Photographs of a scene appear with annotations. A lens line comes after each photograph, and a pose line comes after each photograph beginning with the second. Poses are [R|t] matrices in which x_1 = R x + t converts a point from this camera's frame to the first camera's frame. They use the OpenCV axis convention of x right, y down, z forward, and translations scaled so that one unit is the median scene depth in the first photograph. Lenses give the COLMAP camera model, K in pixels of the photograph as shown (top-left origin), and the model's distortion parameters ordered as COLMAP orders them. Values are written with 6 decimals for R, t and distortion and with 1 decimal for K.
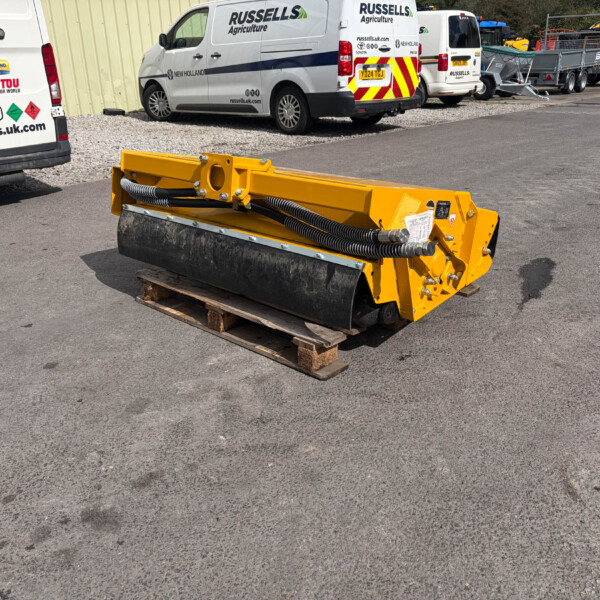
lens RADIAL K [[609.2, 0, 305.0], [0, 609.2, 299.9], [0, 0, 1]] dist [0.015434, -0.013930]
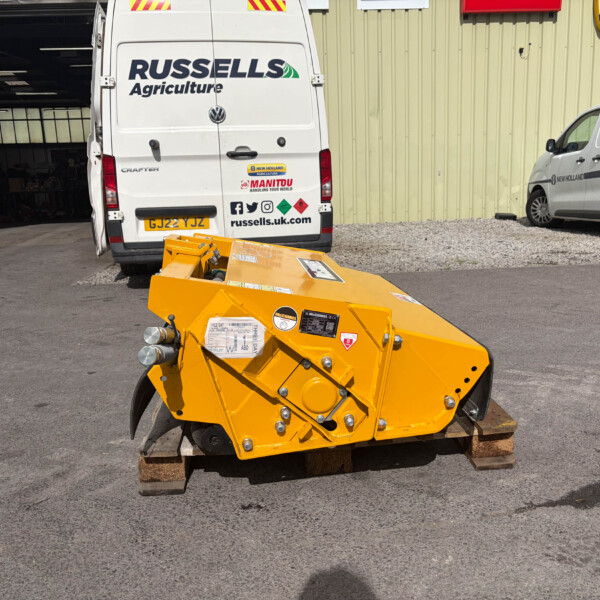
lens RADIAL K [[609.2, 0, 305.0], [0, 609.2, 299.9], [0, 0, 1]] dist [0.015434, -0.013930]
pose [[0.730763, 0.121760, -0.671684, 0.326289], [-0.233260, 0.969275, -0.078071, -0.052533], [0.641541, 0.213729, 0.736713, 0.202318]]
